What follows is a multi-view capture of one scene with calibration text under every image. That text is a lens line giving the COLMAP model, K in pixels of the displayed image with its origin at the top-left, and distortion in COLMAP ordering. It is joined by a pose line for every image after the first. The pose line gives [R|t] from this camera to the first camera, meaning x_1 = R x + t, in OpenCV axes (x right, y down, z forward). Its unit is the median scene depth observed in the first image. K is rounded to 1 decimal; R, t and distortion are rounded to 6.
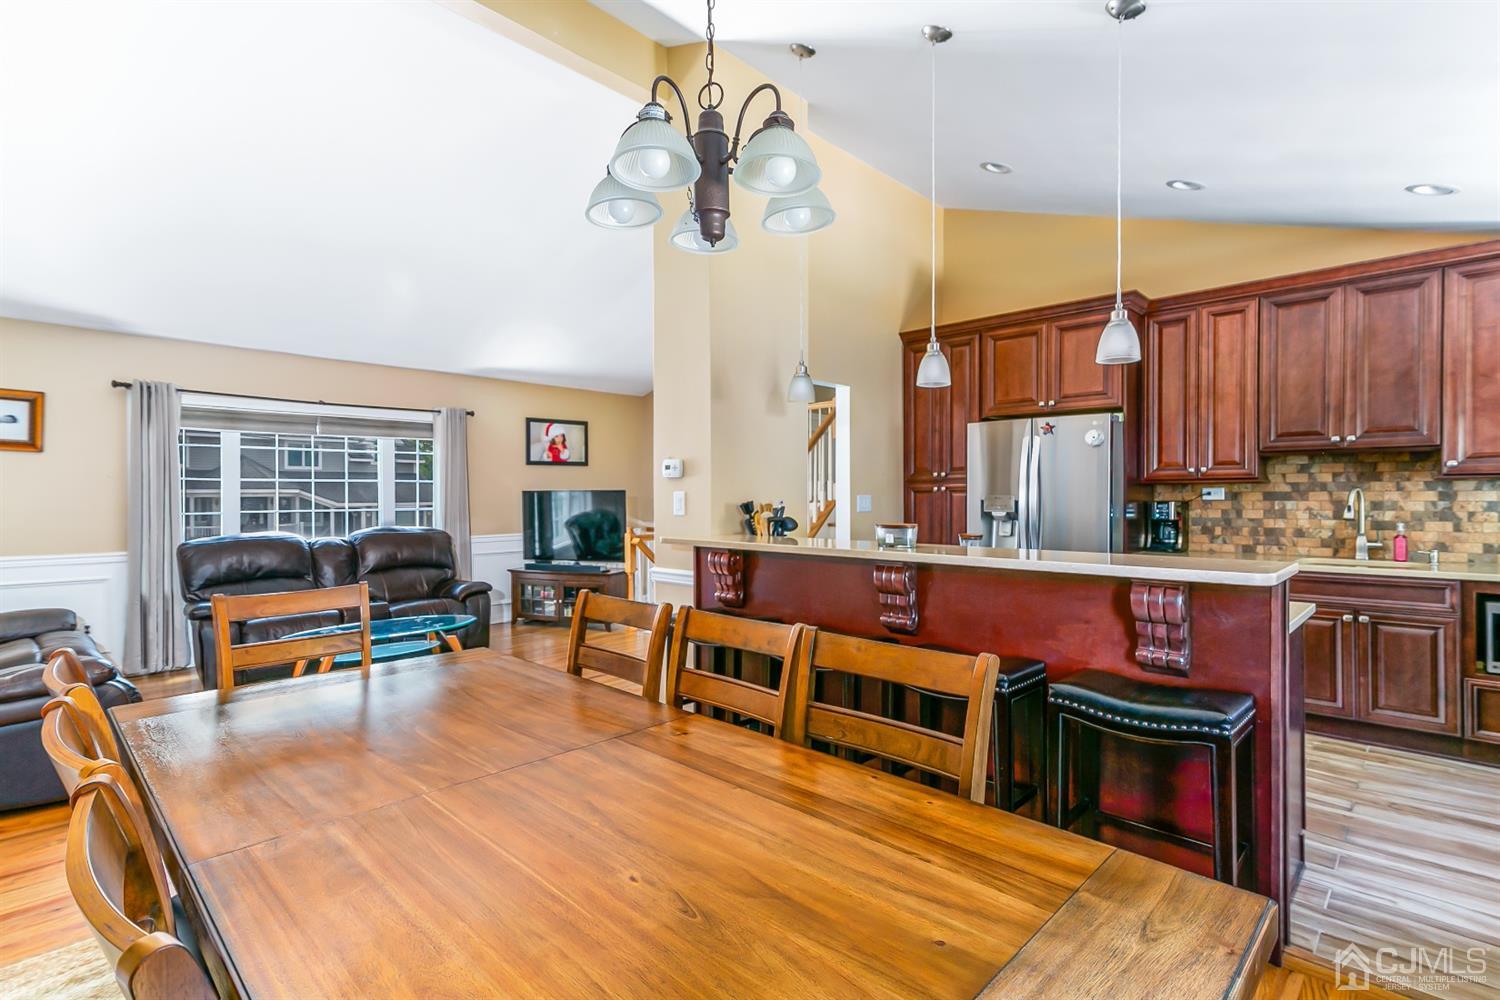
lens RADIAL K [[706.1, 0, 748.1], [0, 706.1, 498.5], [0, 0, 1]] dist [0.005347, 0.000005]
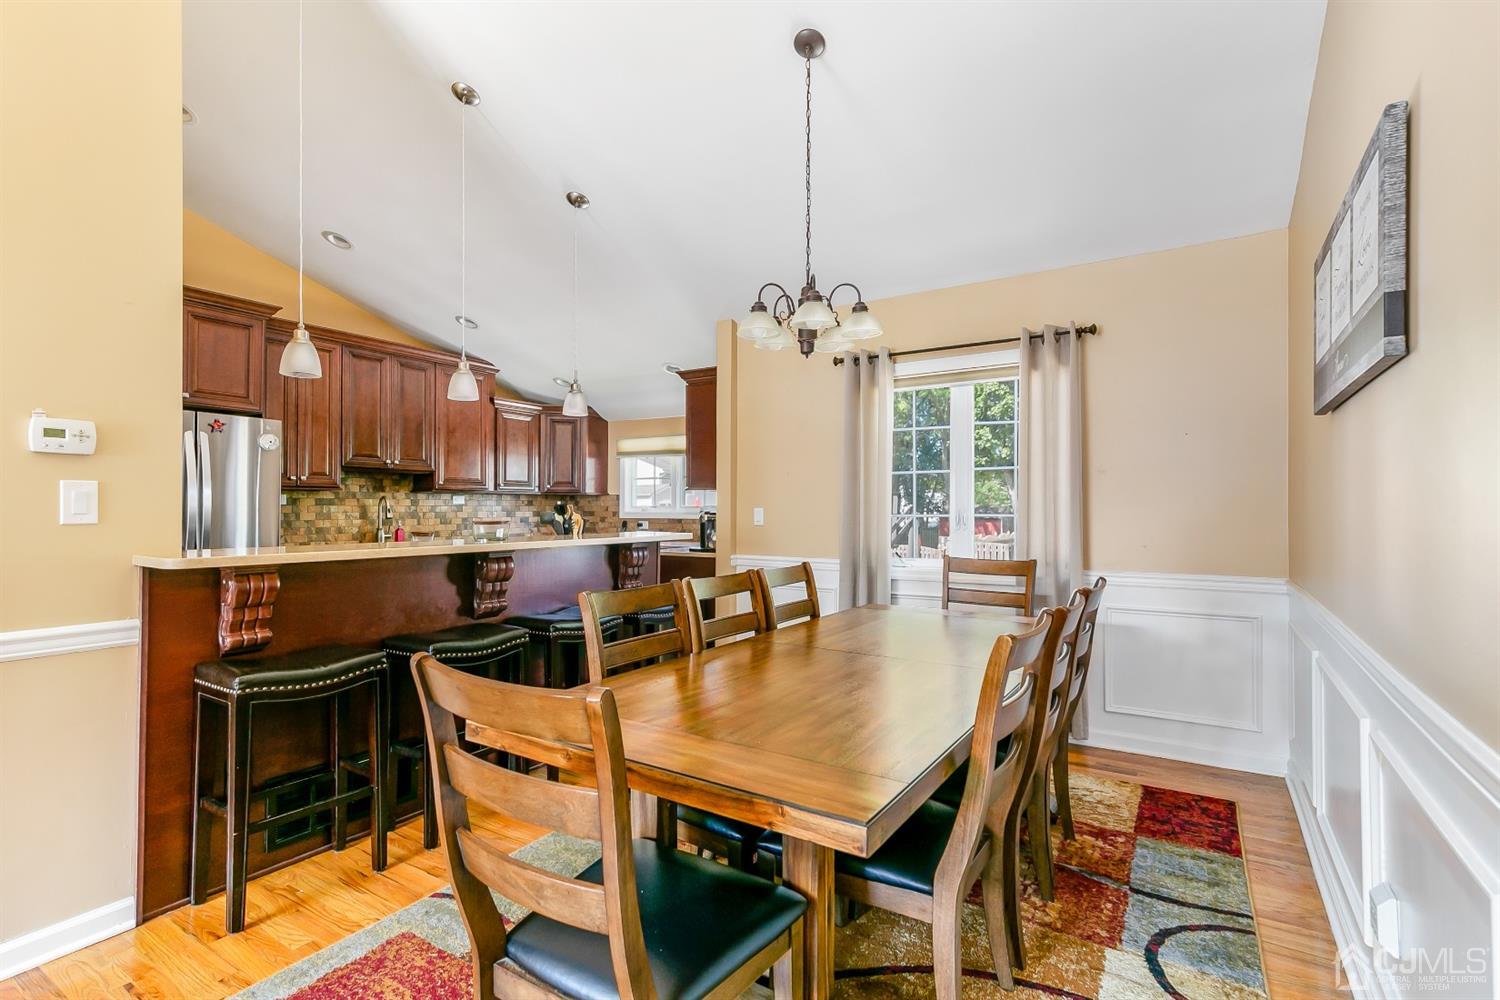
lens RADIAL K [[708.9, 0, 744.5], [0, 708.9, 506.1], [0, 0, 1]] dist [-0.000044, -0.000225]
pose [[-0.195121, 0.005528, 0.980764, -0.686619], [0.003837, 0.999981, -0.004873, 0.014094], [-0.980772, 0.002812, -0.195138, 0.561455]]
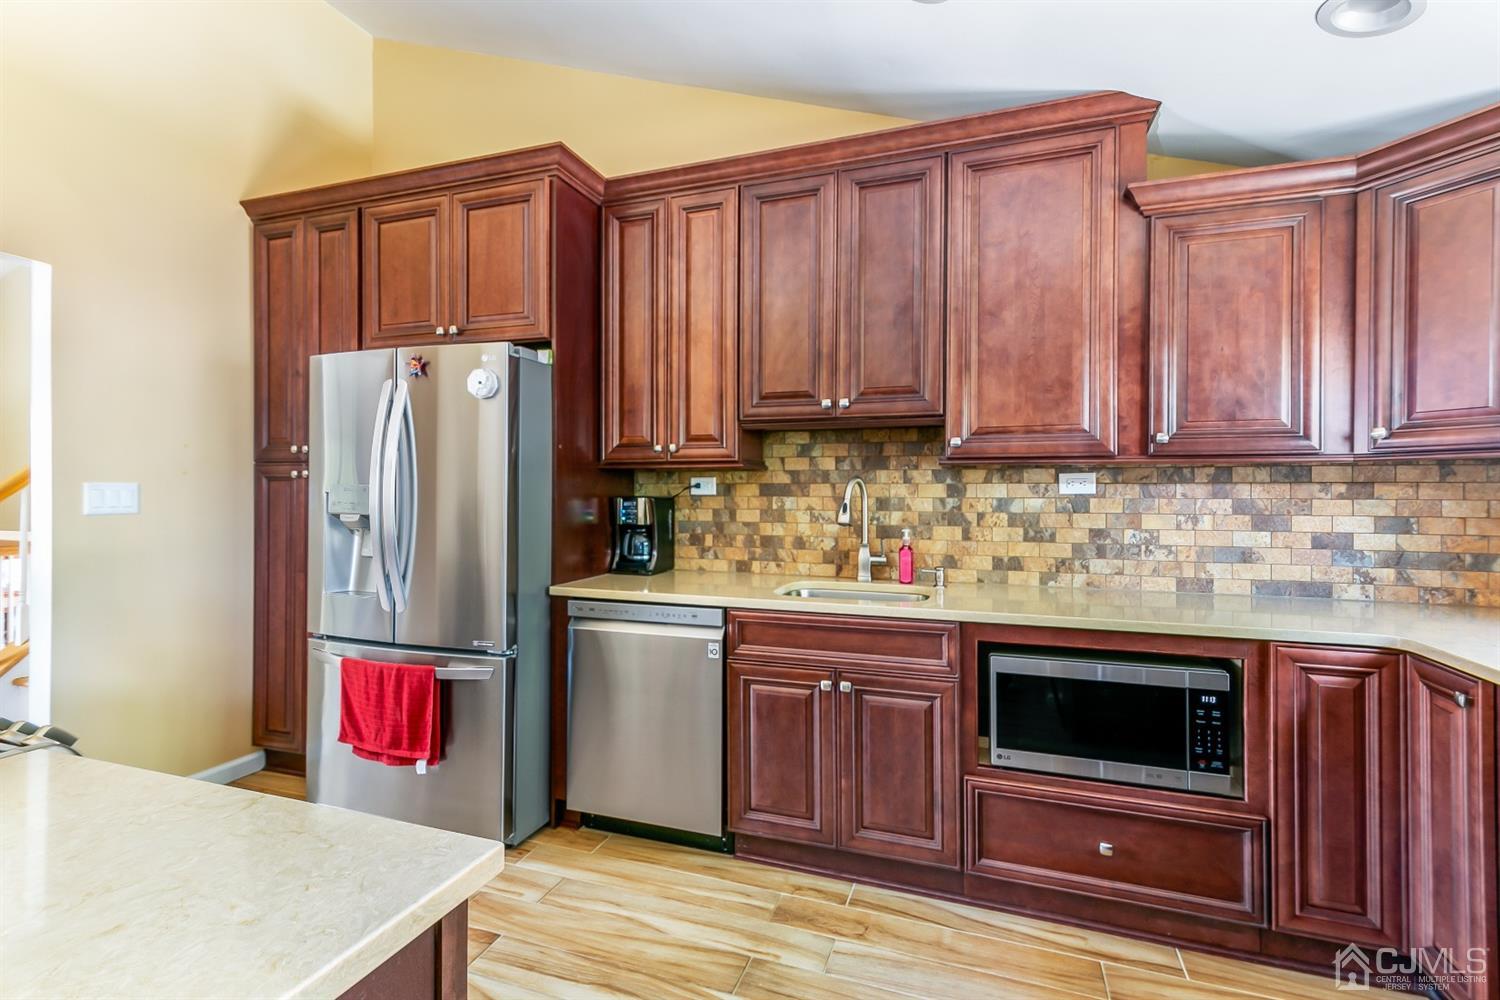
lens RADIAL K [[690.8, 0, 746.2], [0, 690.8, 487.3], [0, 0, 1]] dist [0.008972, -0.000230]
pose [[0.909385, 0.009445, 0.415847, 0.479397], [-0.005436, 0.999927, -0.010824, 0.001734], [-0.415919, 0.007582, 0.909370, 0.432569]]
